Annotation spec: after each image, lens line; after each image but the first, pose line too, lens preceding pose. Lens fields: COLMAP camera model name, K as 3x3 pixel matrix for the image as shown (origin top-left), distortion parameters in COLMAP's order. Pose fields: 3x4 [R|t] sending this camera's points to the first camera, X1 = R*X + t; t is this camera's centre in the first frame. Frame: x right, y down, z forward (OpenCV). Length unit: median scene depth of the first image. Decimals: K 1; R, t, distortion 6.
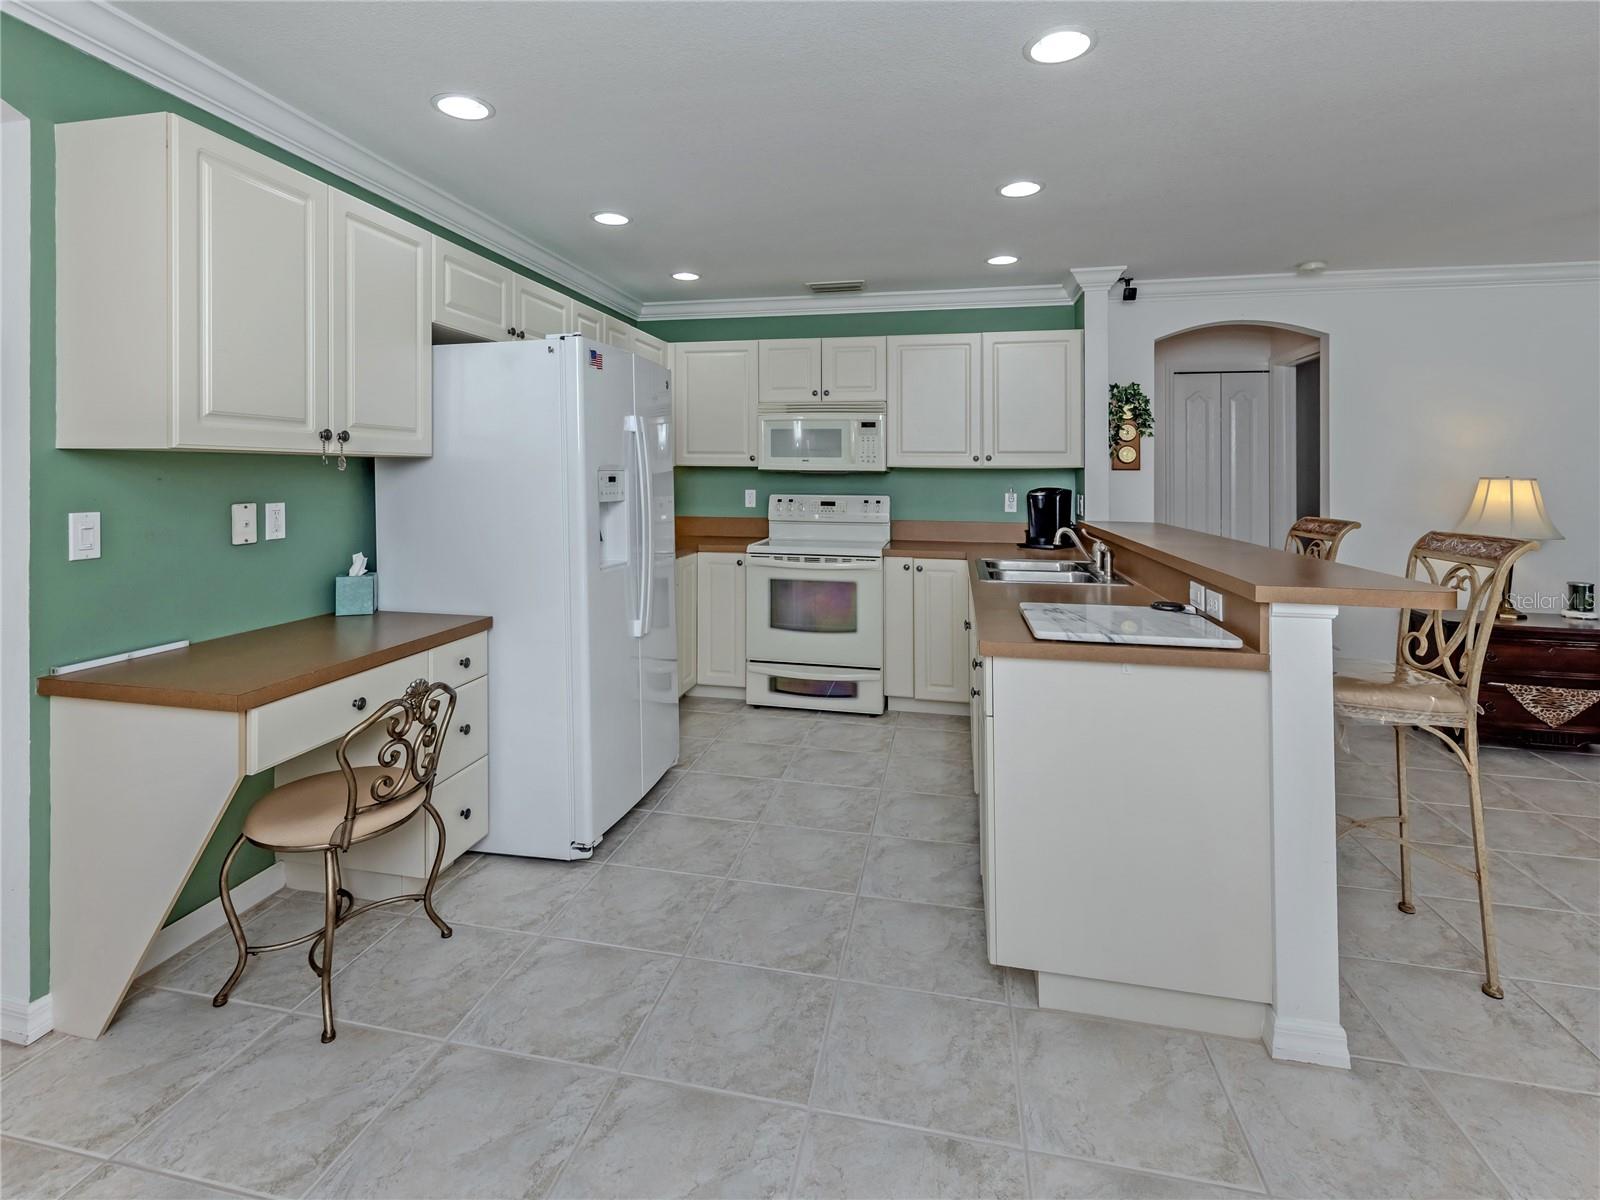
lens RADIAL K [[791.3, 0, 765.4], [0, 791.3, 475.3], [0, 0, 1]] dist [-0.005135, 0.004408]
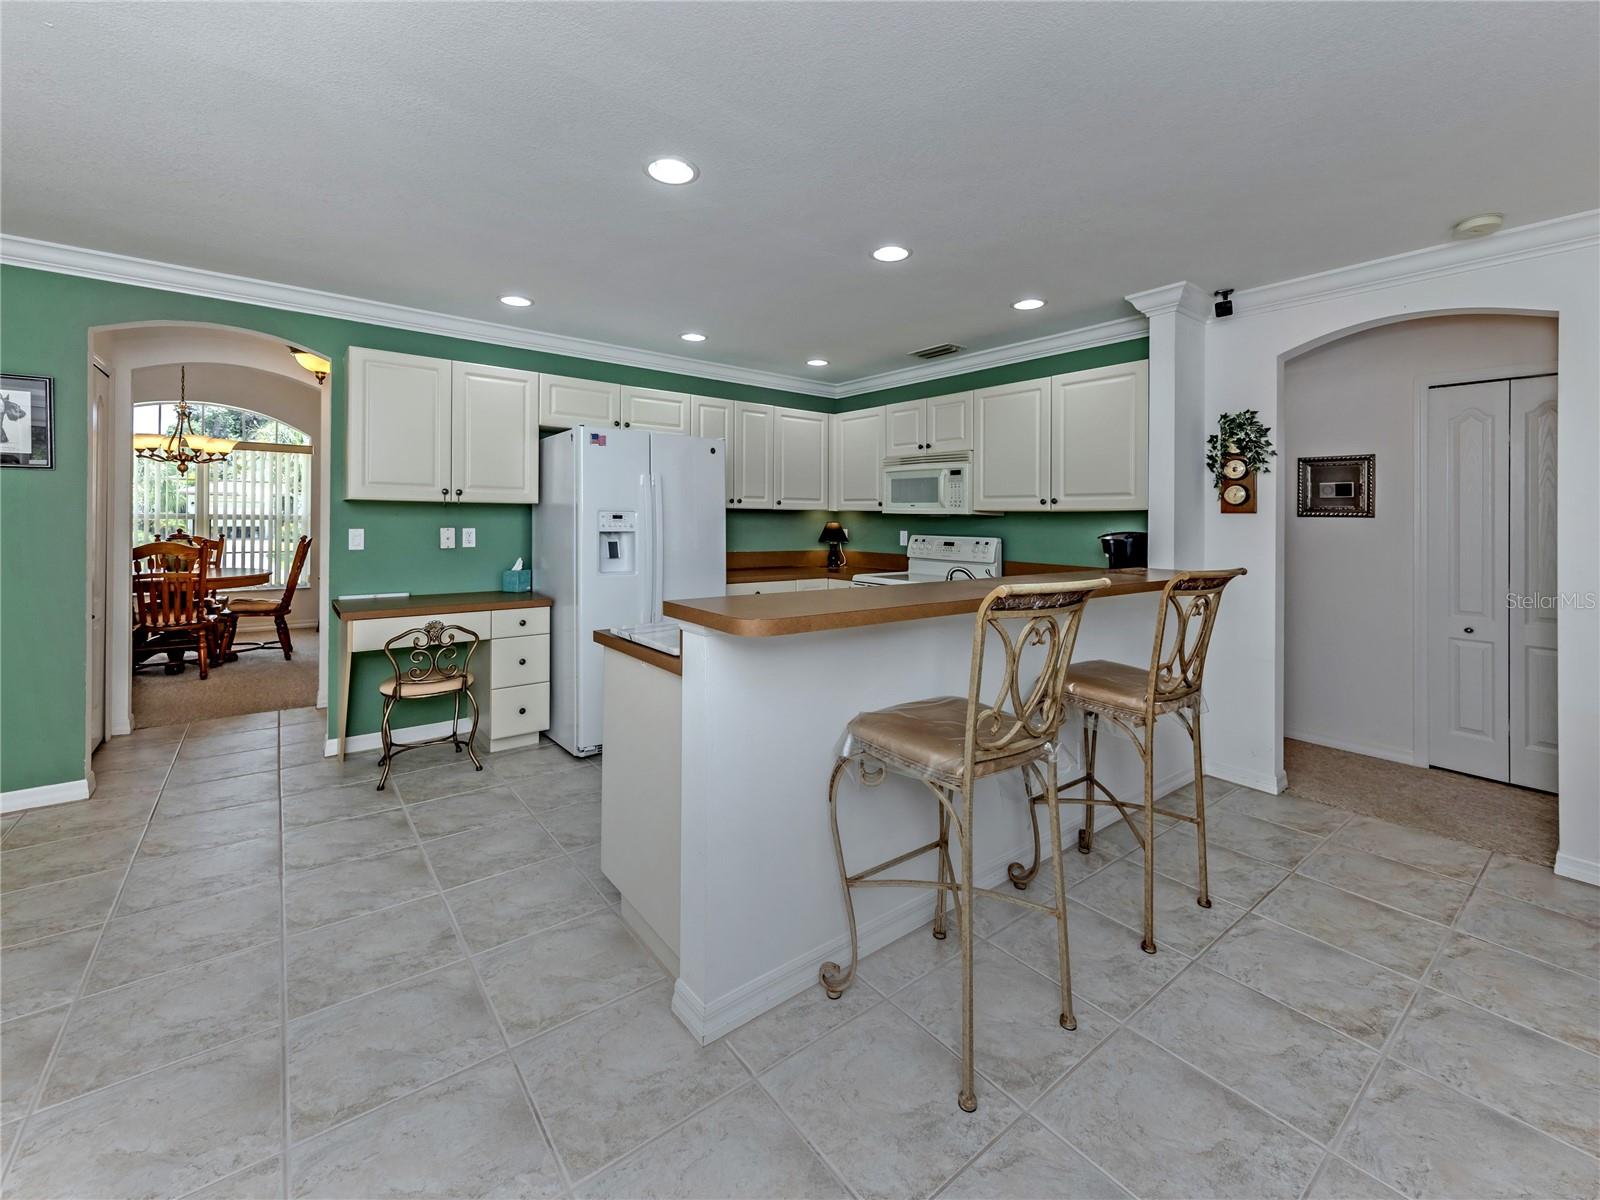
lens RADIAL K [[665.7, 0, 795.0], [0, 665.7, 519.7], [0, 0, 1]] dist [0.004868, -0.000777]
pose [[0.775622, 0.004160, -0.631184, 0.705390], [-0.008860, 0.999952, -0.004296, 0.010393], [0.631135, 0.008925, 0.775621, 0.176724]]
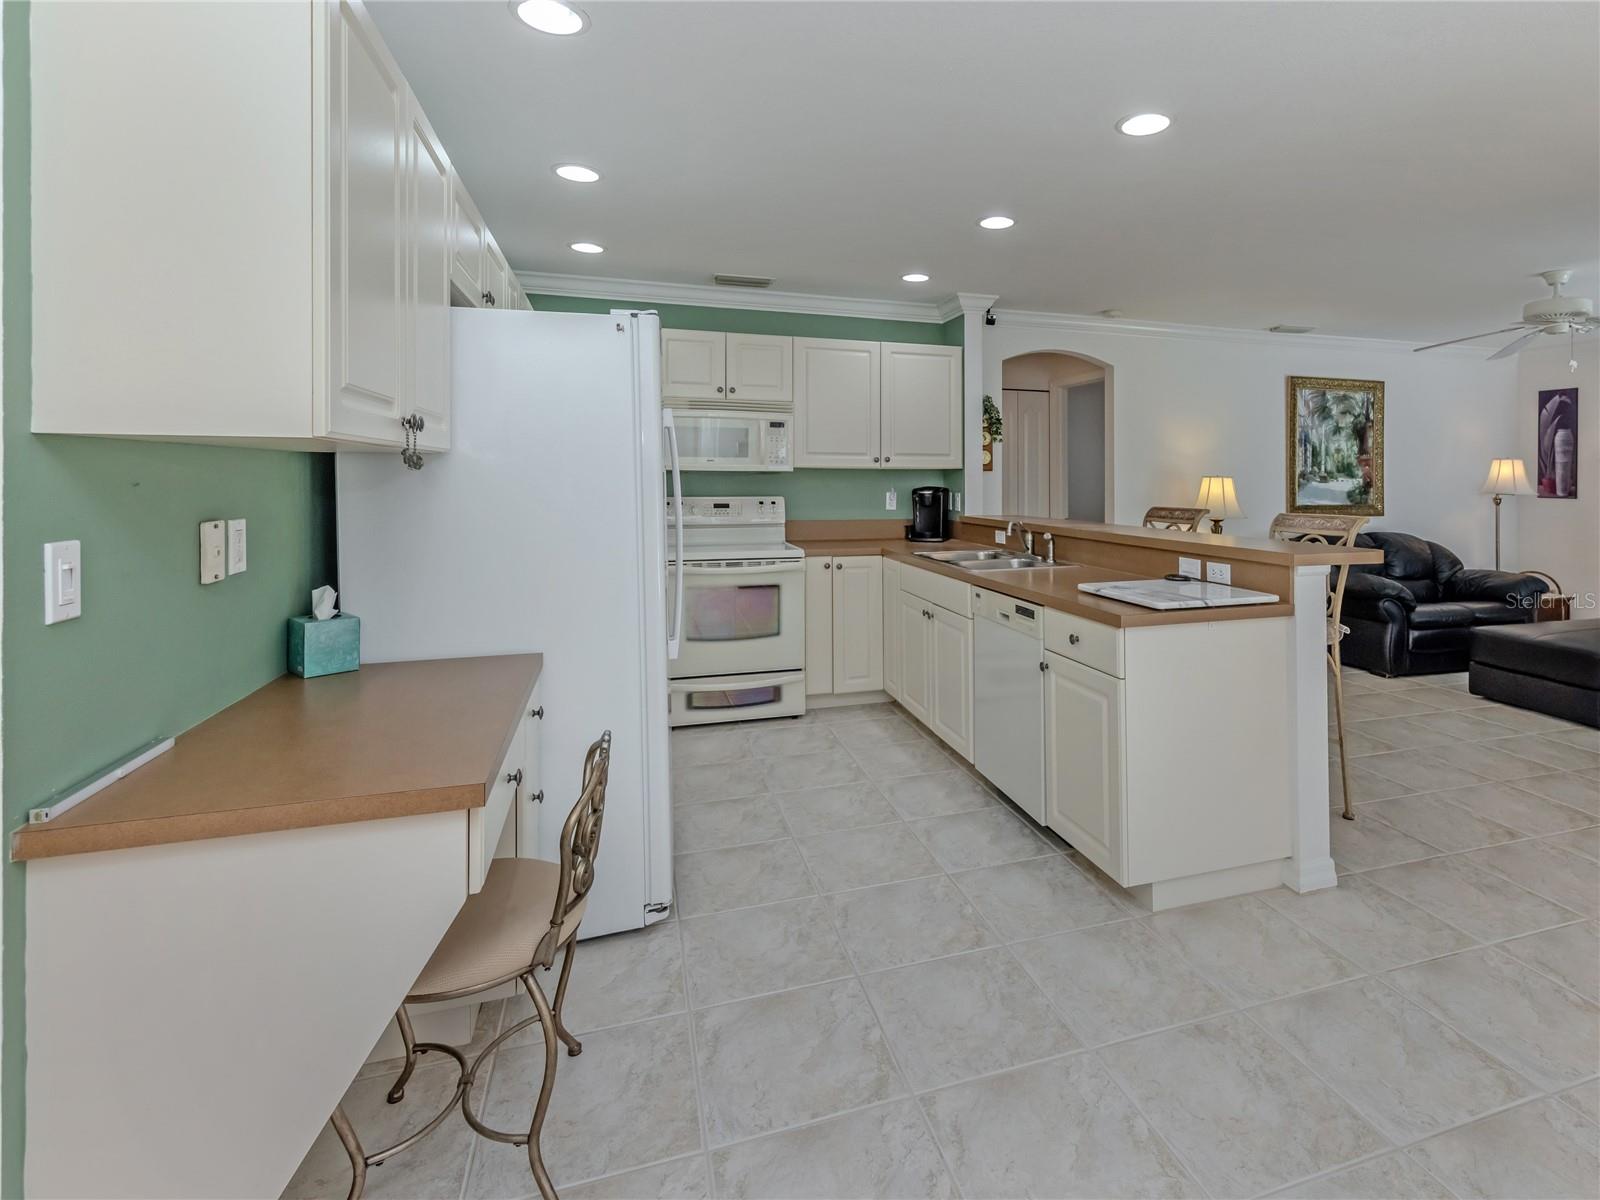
lens RADIAL K [[807.1, 0, 895.8], [0, 807.1, 475.3], [0, 0, 1]] dist [0.006622, 0.000275]
pose [[0.848344, -0.002151, 0.529440, -0.360690], [0.002663, 0.999996, -0.000204, -0.000385], [-0.529438, 0.001583, 0.848347, 0.084806]]
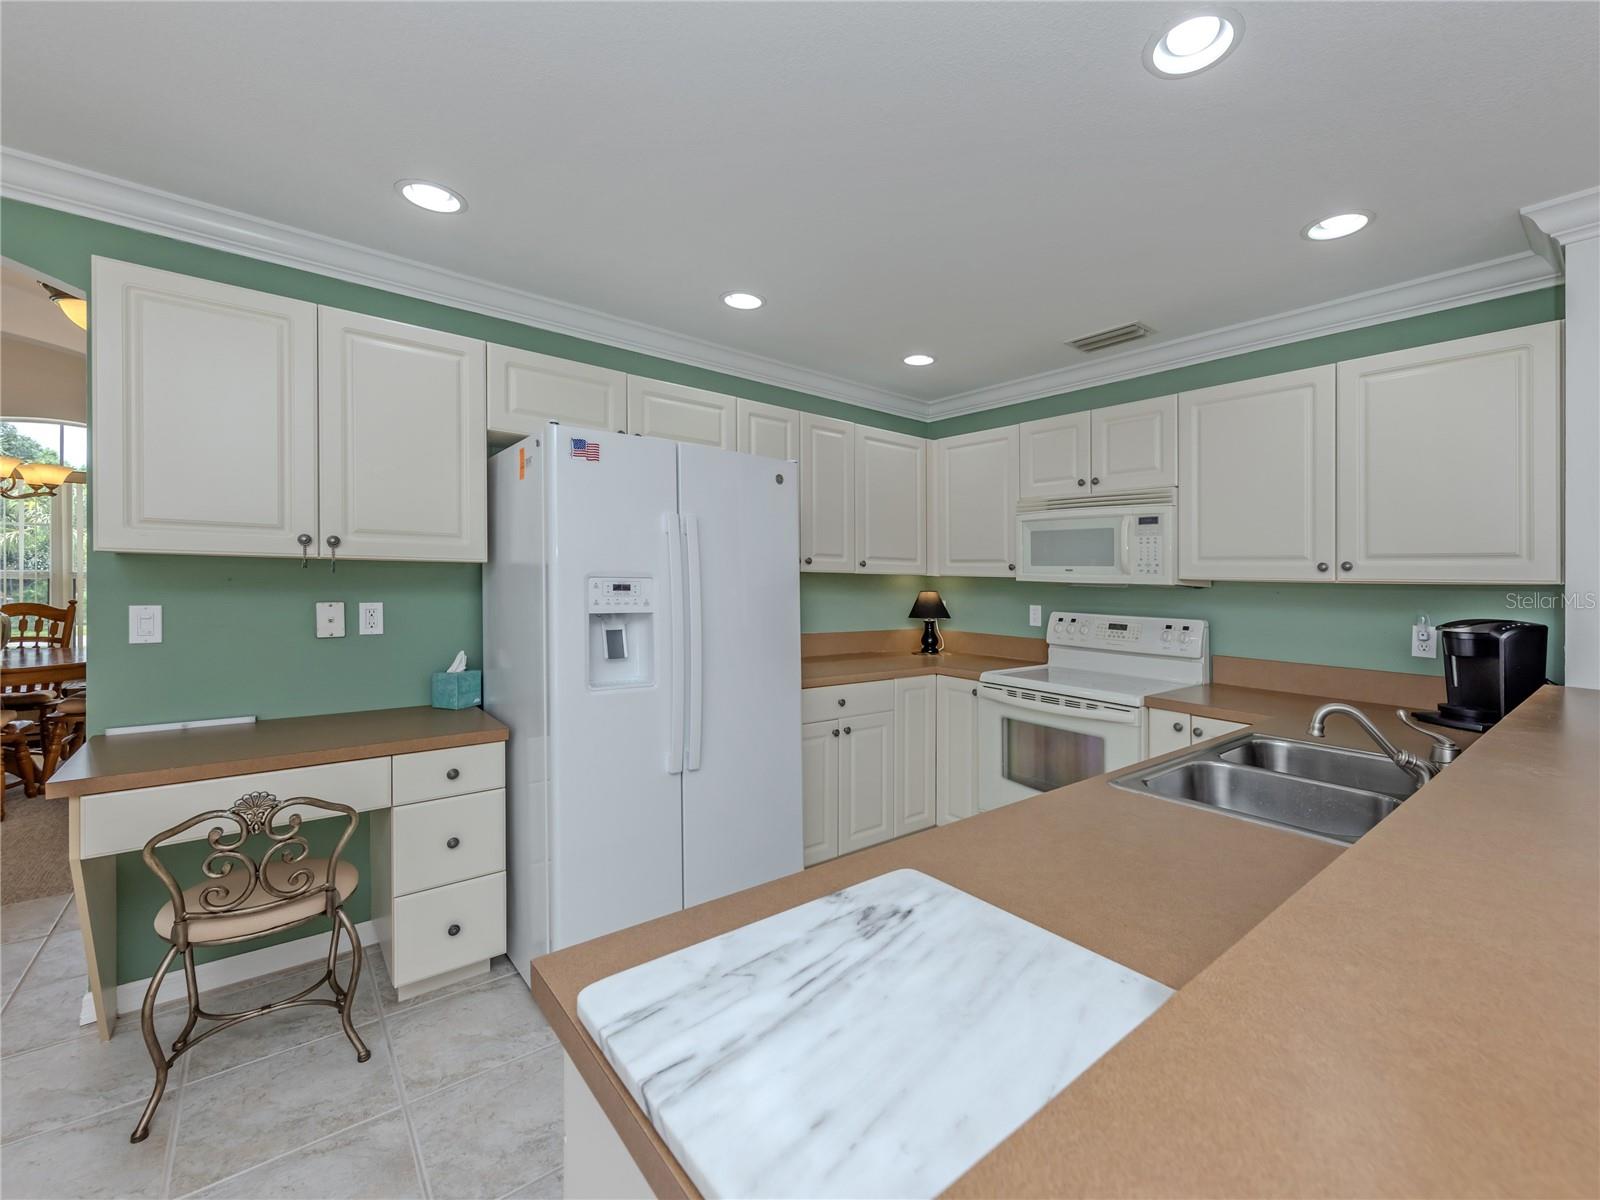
lens RADIAL K [[681.5, 0, 841.2], [0, 681.5, 583.1], [0, 0, 1]] dist [0.007918, -0.000327]
pose [[0.804745, 0.014570, -0.593441, 0.355539], [-0.016657, 0.999859, 0.001960, -0.004434], [0.593386, 0.008308, 0.804875, 0.431933]]
